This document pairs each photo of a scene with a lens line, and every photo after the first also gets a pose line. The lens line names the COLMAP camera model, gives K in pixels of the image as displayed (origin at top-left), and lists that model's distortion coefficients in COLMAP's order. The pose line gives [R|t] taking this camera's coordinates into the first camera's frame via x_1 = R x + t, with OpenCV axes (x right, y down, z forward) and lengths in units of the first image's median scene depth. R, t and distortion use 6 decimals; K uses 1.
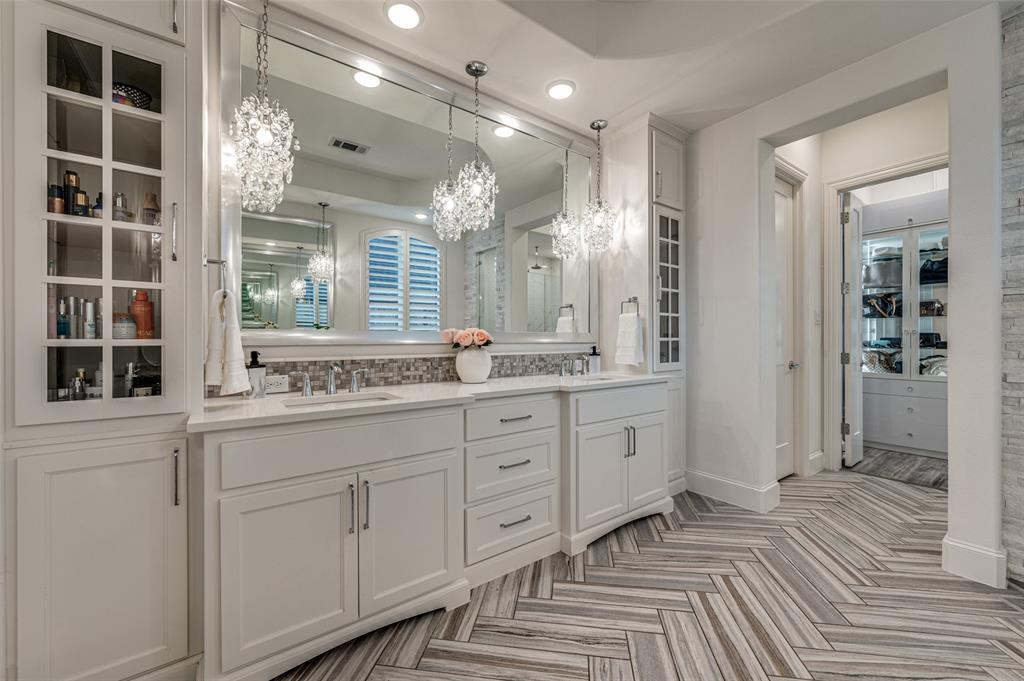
lens RADIAL K [[407.4, 0, 512.0], [0, 407.4, 339.7], [0, 0, 1]] dist [-0.000280, 0.000908]
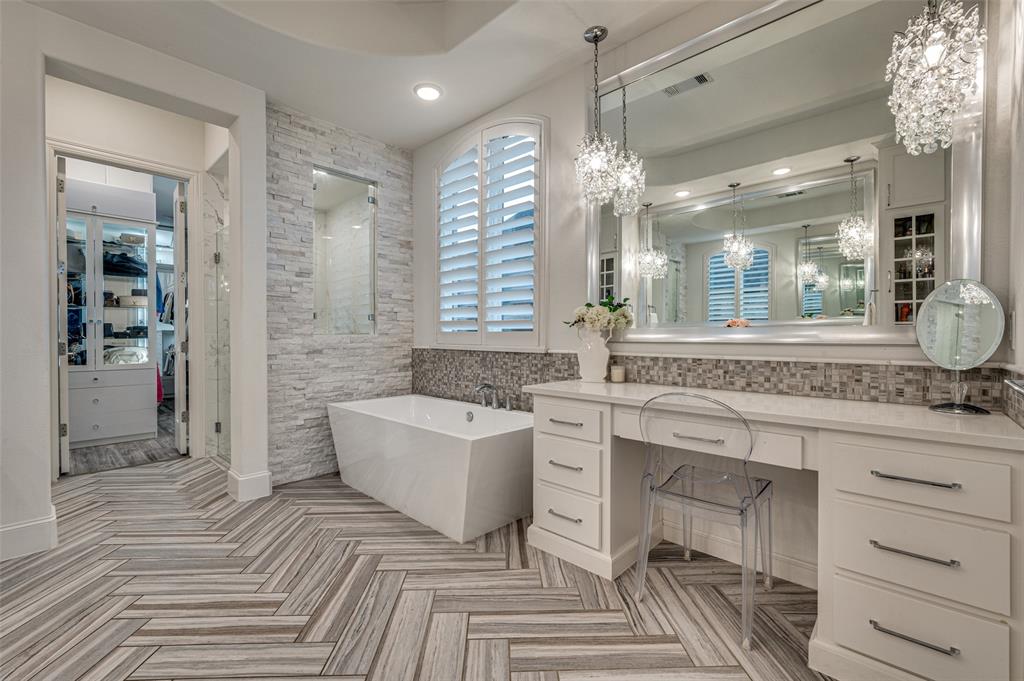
lens RADIAL K [[432.0, 0, 515.5], [0, 432.0, 339.4], [0, 0, 1]] dist [-0.001052, -0.000287]
pose [[-0.178519, -0.006057, 0.983918, -0.394171], [0.005027, 0.999962, 0.007068, 0.037050], [-0.983924, 0.006208, -0.178482, 0.334366]]
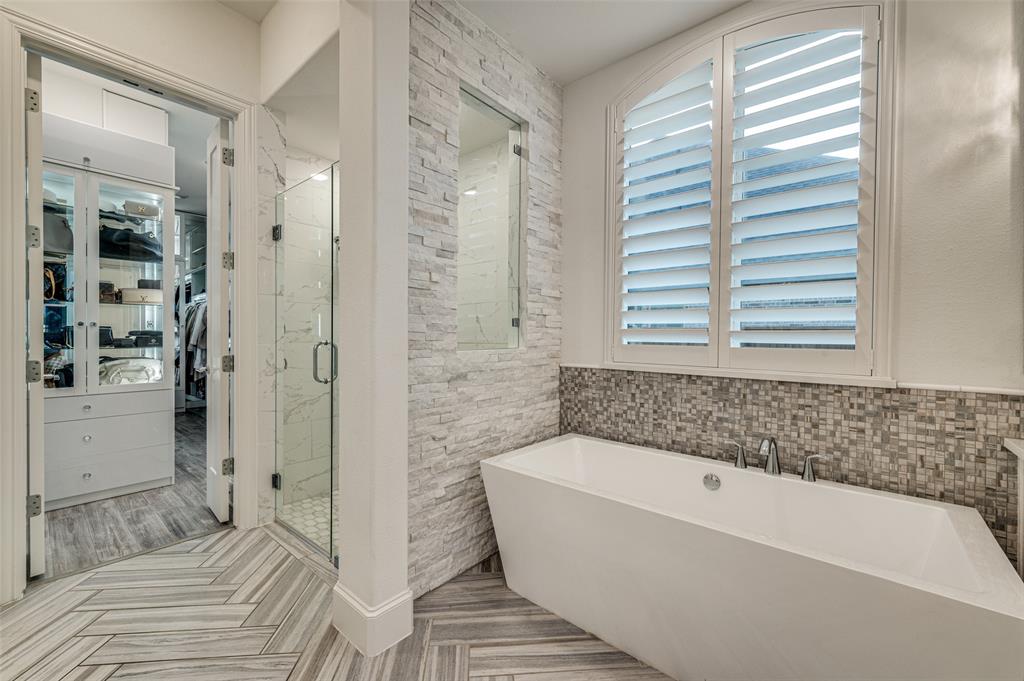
lens RADIAL K [[407.4, 0, 512.0], [0, 407.4, 339.7], [0, 0, 1]] dist [-0.000280, 0.000908]
pose [[-0.223961, -0.006980, 0.974573, 0.271402], [-0.002023, 0.999976, 0.006697, 0.000915], [-0.974596, -0.000471, -0.223969, 0.808372]]
